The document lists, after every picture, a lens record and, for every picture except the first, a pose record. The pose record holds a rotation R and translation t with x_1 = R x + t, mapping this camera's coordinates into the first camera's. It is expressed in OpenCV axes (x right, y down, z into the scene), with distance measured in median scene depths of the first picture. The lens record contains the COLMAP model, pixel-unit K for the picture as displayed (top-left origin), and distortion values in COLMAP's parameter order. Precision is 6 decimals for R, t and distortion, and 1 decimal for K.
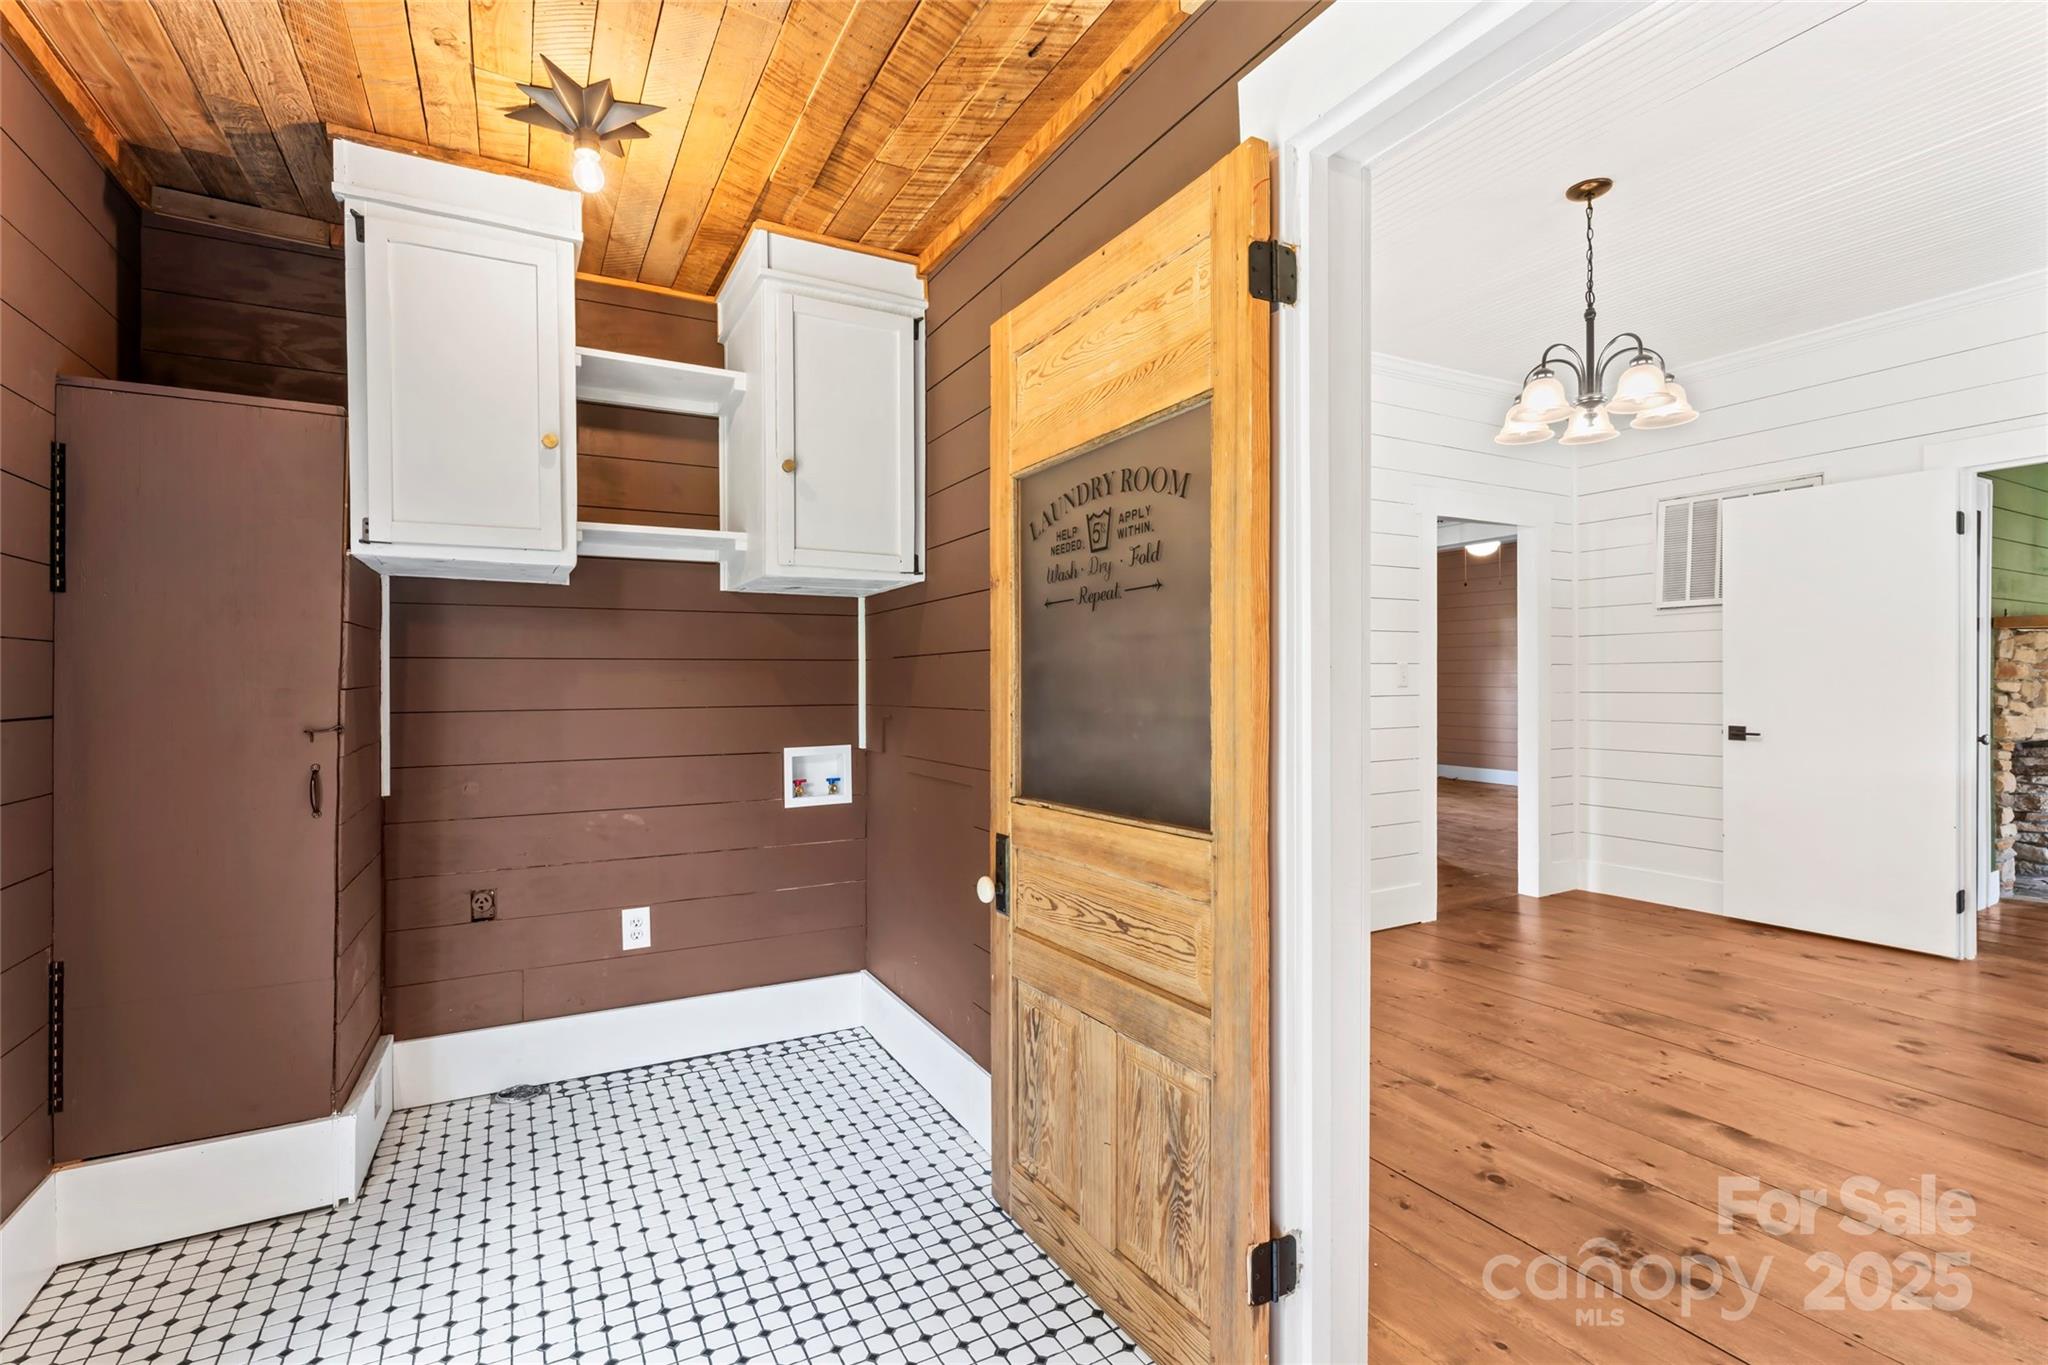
lens RADIAL K [[937.5, 0, 1024.0], [0, 937.5, 685.4], [0, 0, 1]] dist [-0.000048, 0.000472]
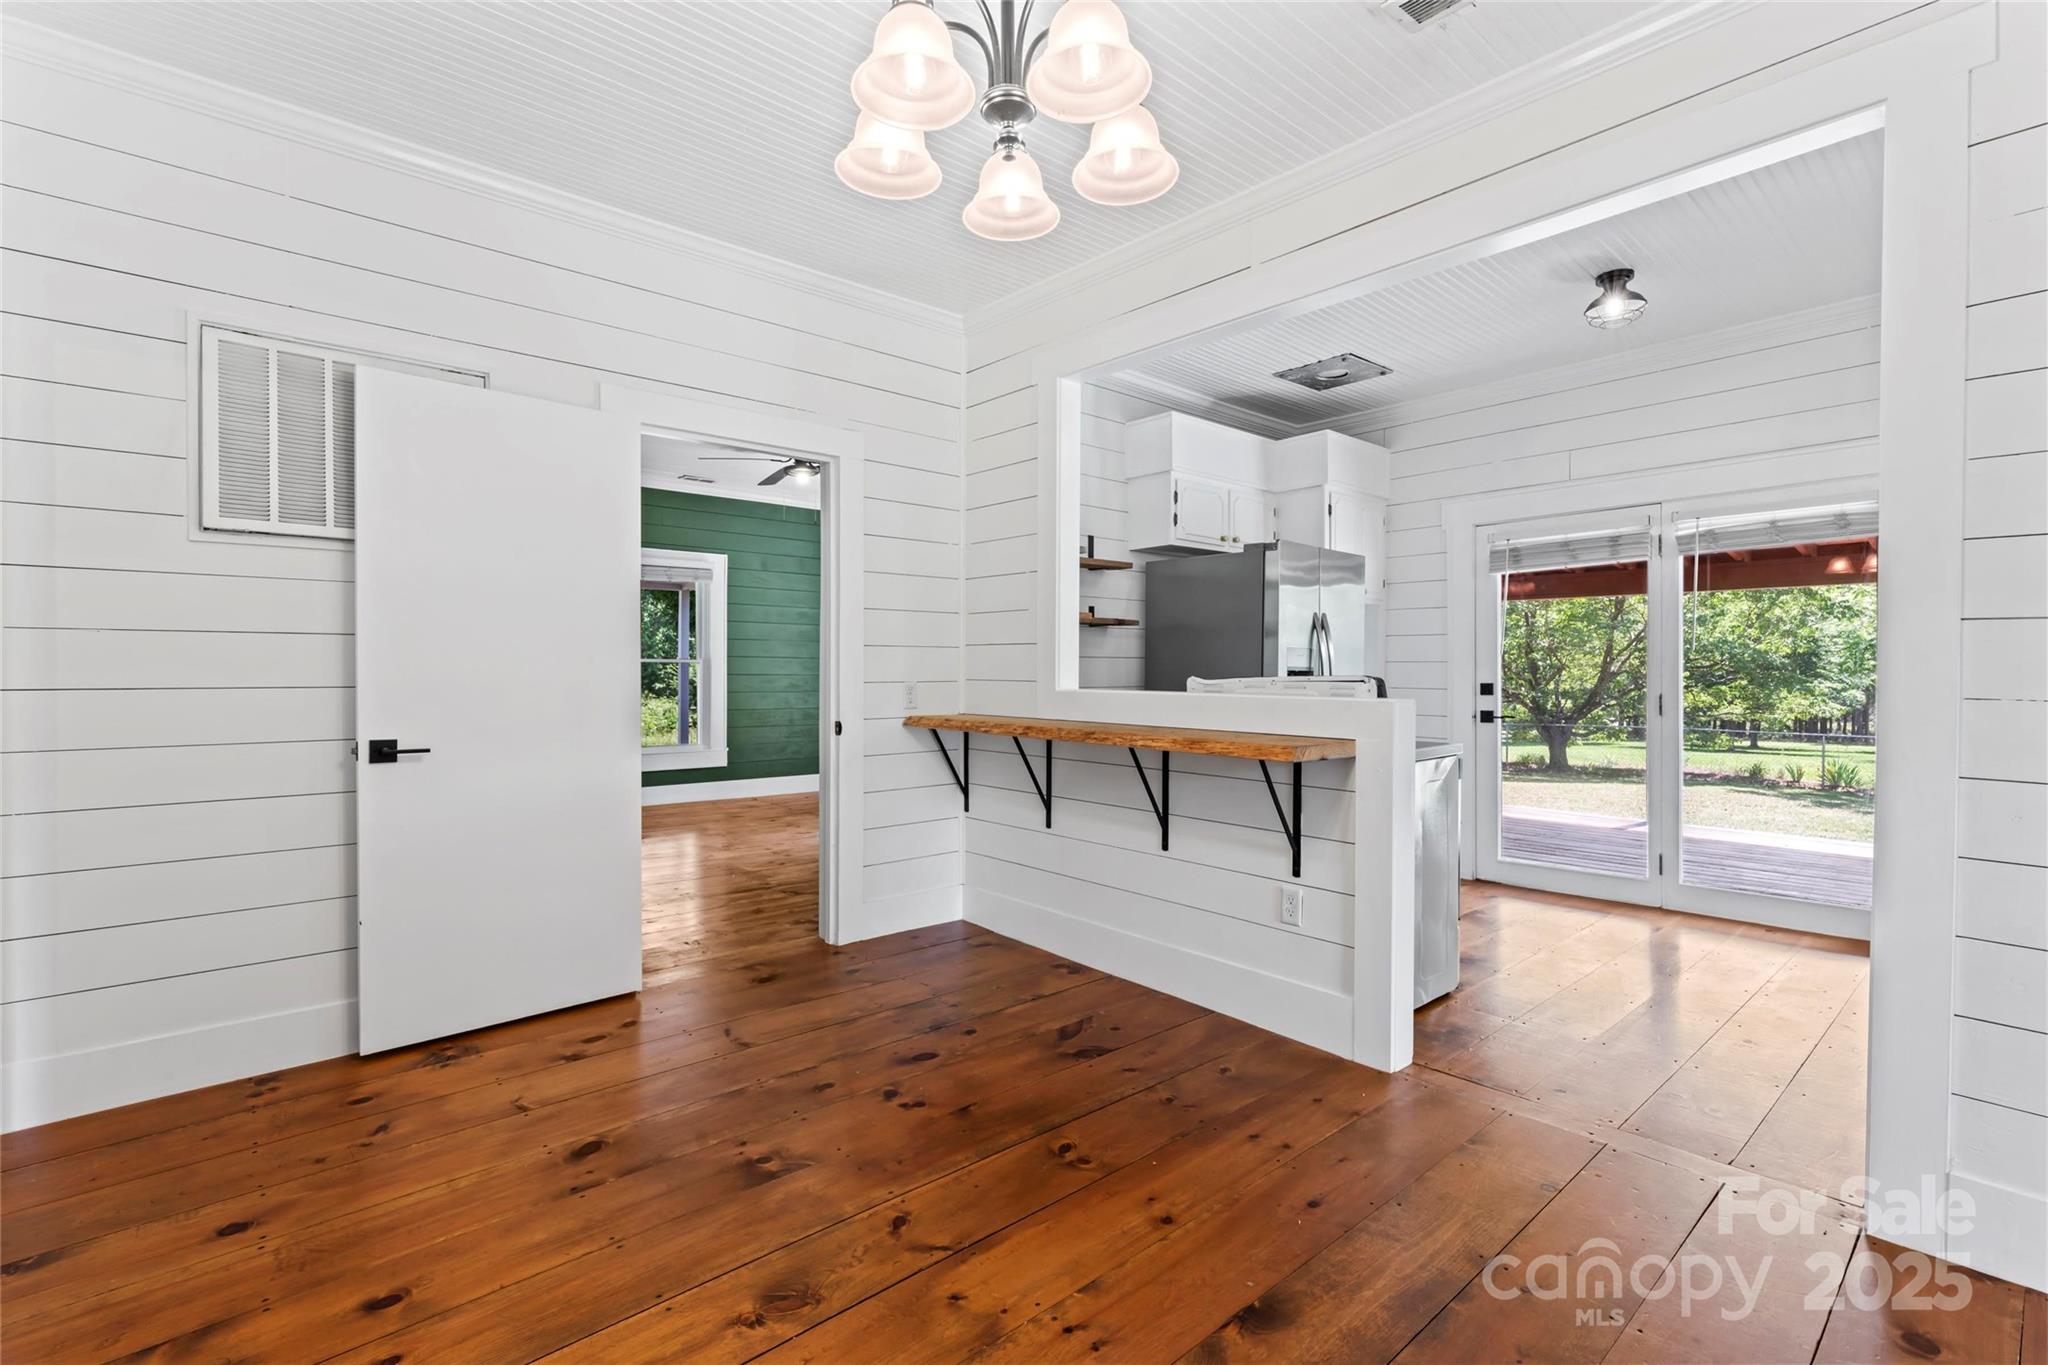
lens RADIAL K [[936.7, 0, 1024.0], [0, 936.7, 676.4], [0, 0, 1]] dist [0.000911, 0.000011]
pose [[-0.218634, -0.003317, 0.975801, 0.065337], [0.002835, 0.999988, 0.004035, 0.000140], [-0.975803, 0.003648, -0.218622, 0.700095]]
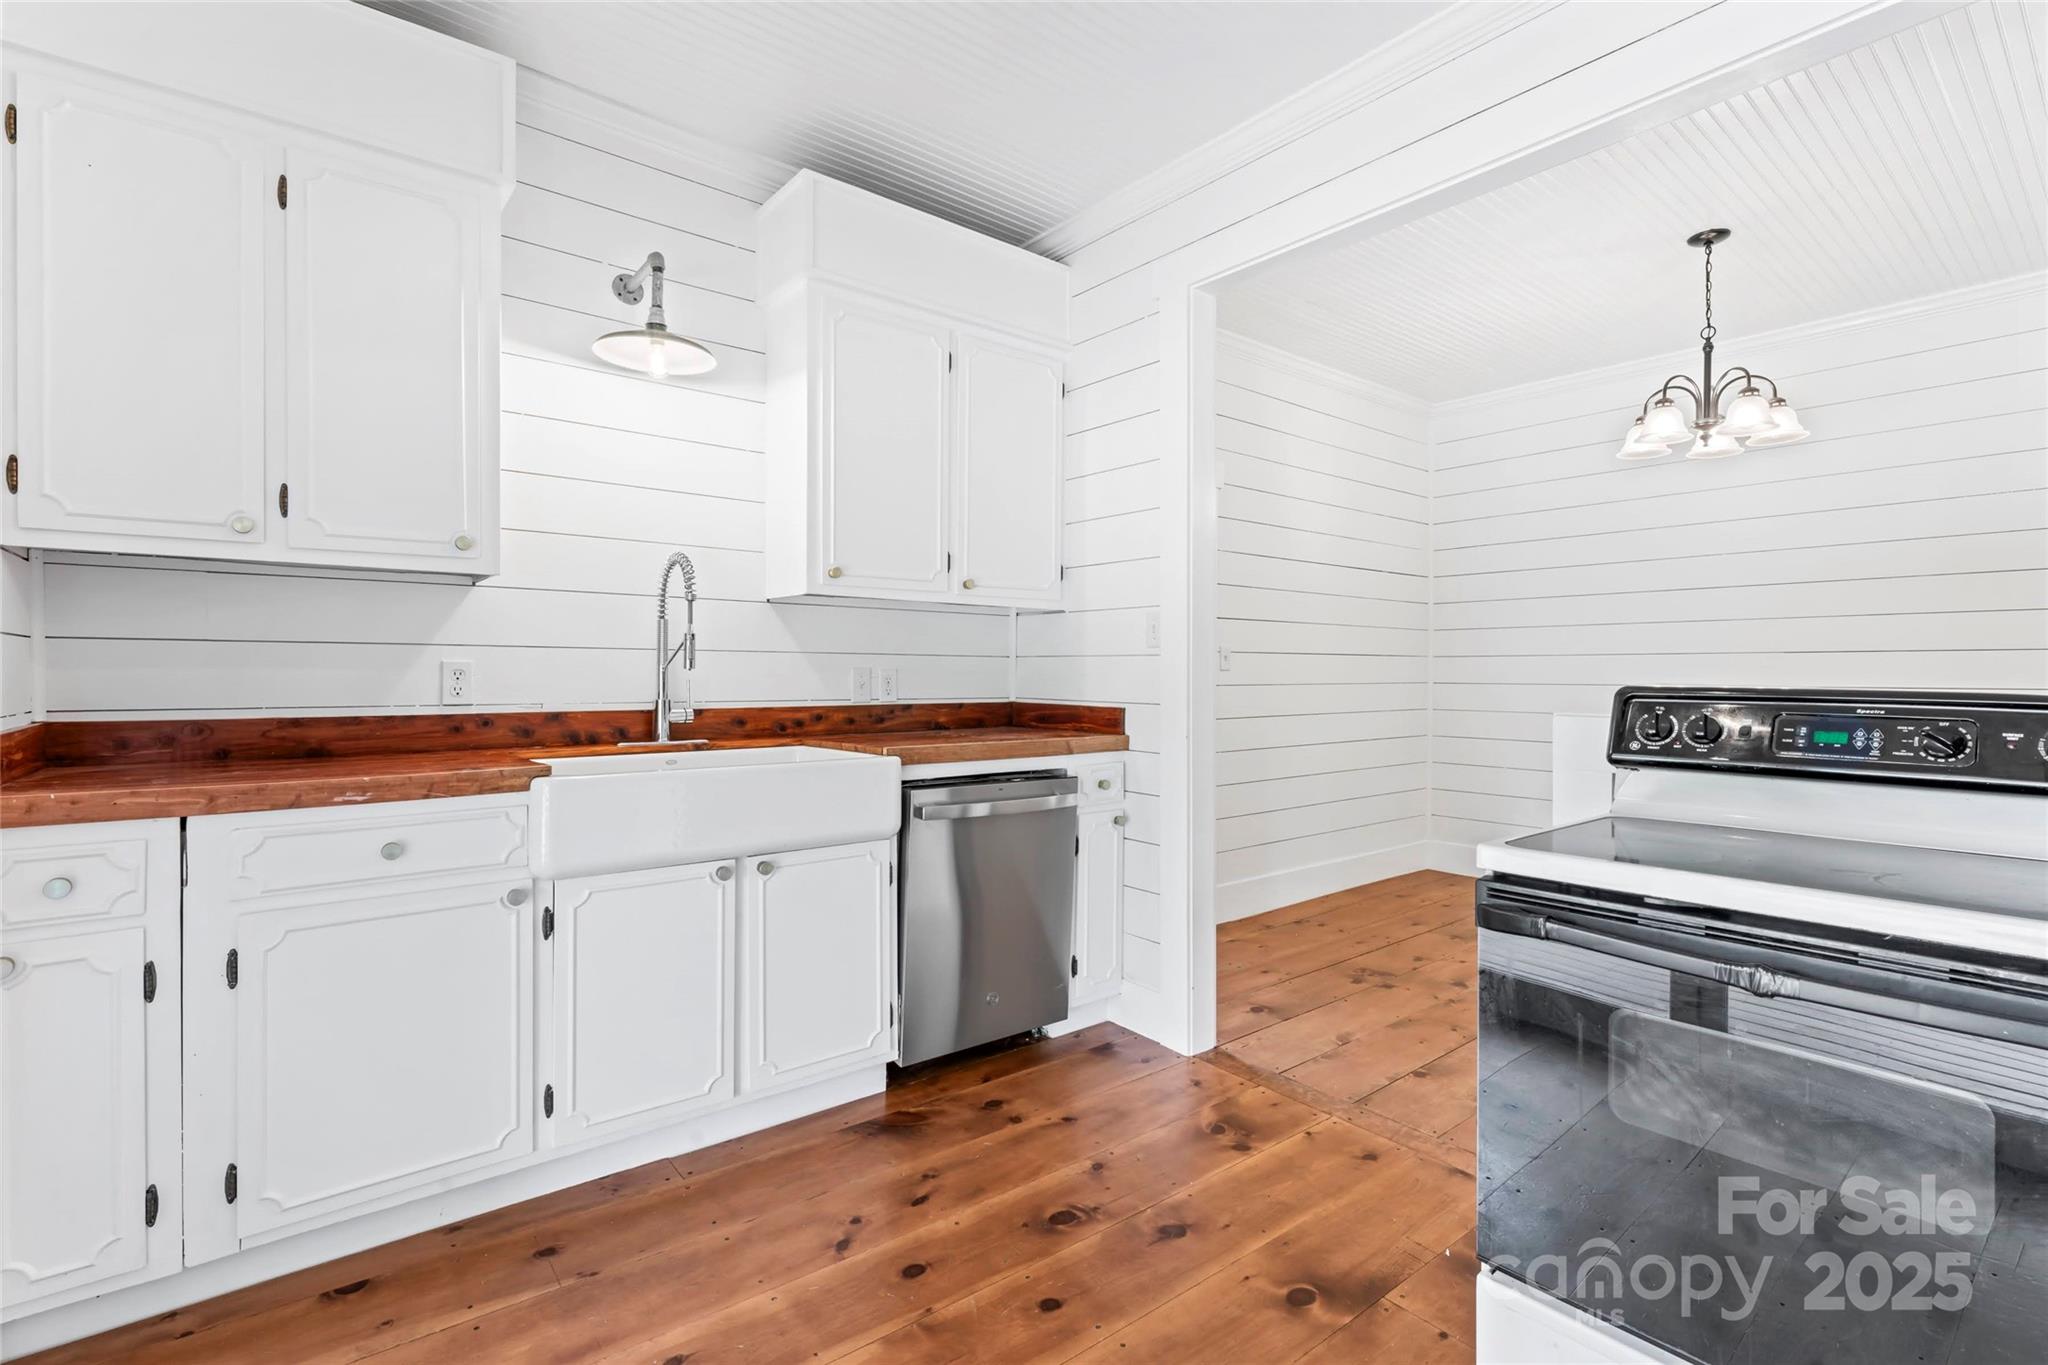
lens RADIAL K [[937.5, 0, 1024.0], [0, 937.5, 685.4], [0, 0, 1]] dist [-0.000048, 0.000472]
pose [[0.174837, 0.017623, -0.984440, 1.006002], [-0.009128, 0.999826, 0.016277, 0.001562], [0.984555, 0.006140, 0.174967, -0.008722]]
